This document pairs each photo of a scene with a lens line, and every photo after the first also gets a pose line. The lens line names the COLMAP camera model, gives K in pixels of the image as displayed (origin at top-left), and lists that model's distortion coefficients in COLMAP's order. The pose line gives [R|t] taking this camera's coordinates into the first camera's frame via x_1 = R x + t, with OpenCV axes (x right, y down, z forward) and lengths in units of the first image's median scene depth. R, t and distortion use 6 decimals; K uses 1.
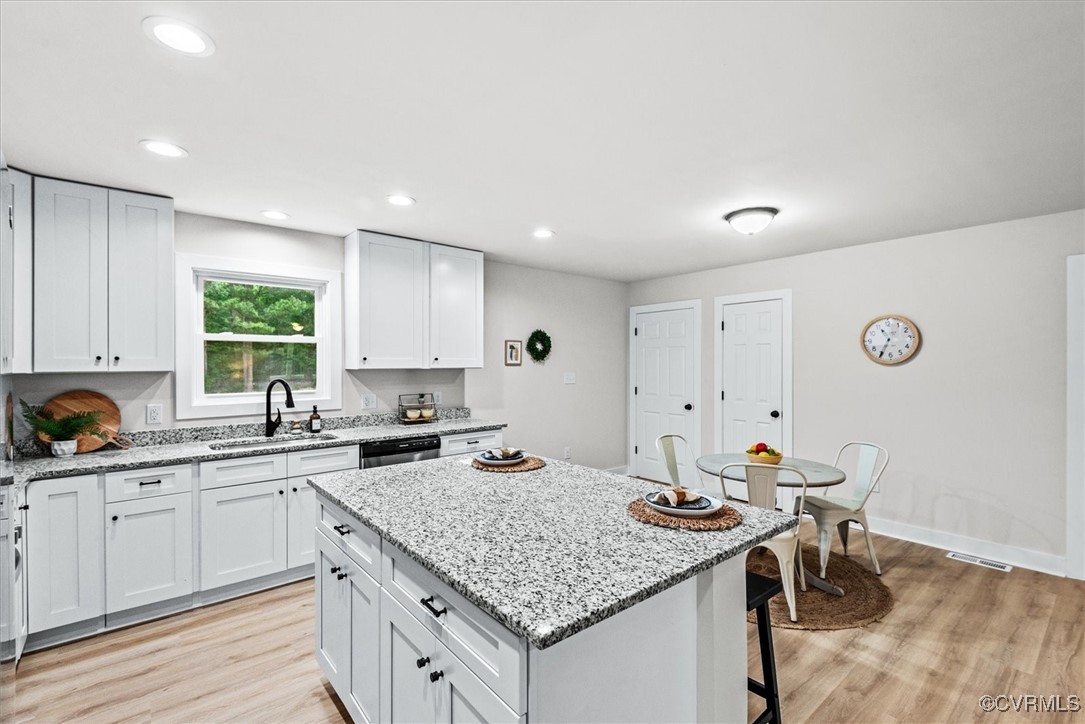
lens RADIAL K [[477.7, 0, 537.6], [0, 477.7, 363.1], [0, 0, 1]] dist [0.033870, -0.000125]
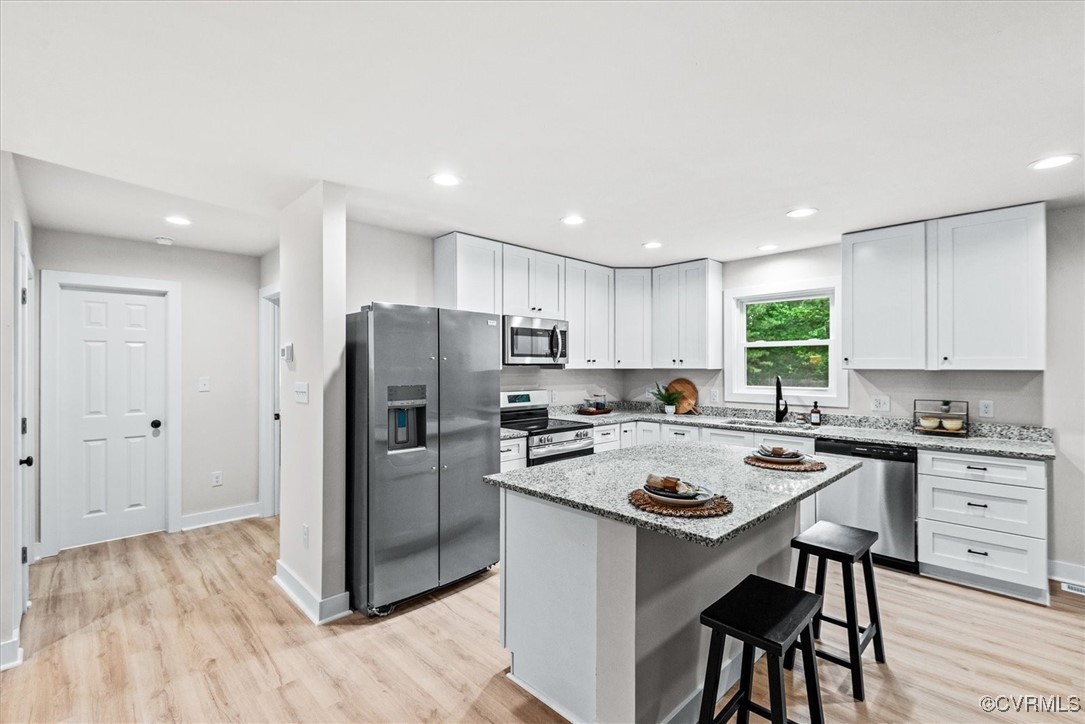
lens RADIAL K [[481.5, 0, 541.4], [0, 481.5, 363.0], [0, 0, 1]] dist [0.018662, -0.015663]
pose [[0.090250, -0.000394, -0.995919, 0.637433], [0.004105, 0.999992, -0.000023, -0.003754], [0.995911, -0.004086, 0.090251, 0.274888]]
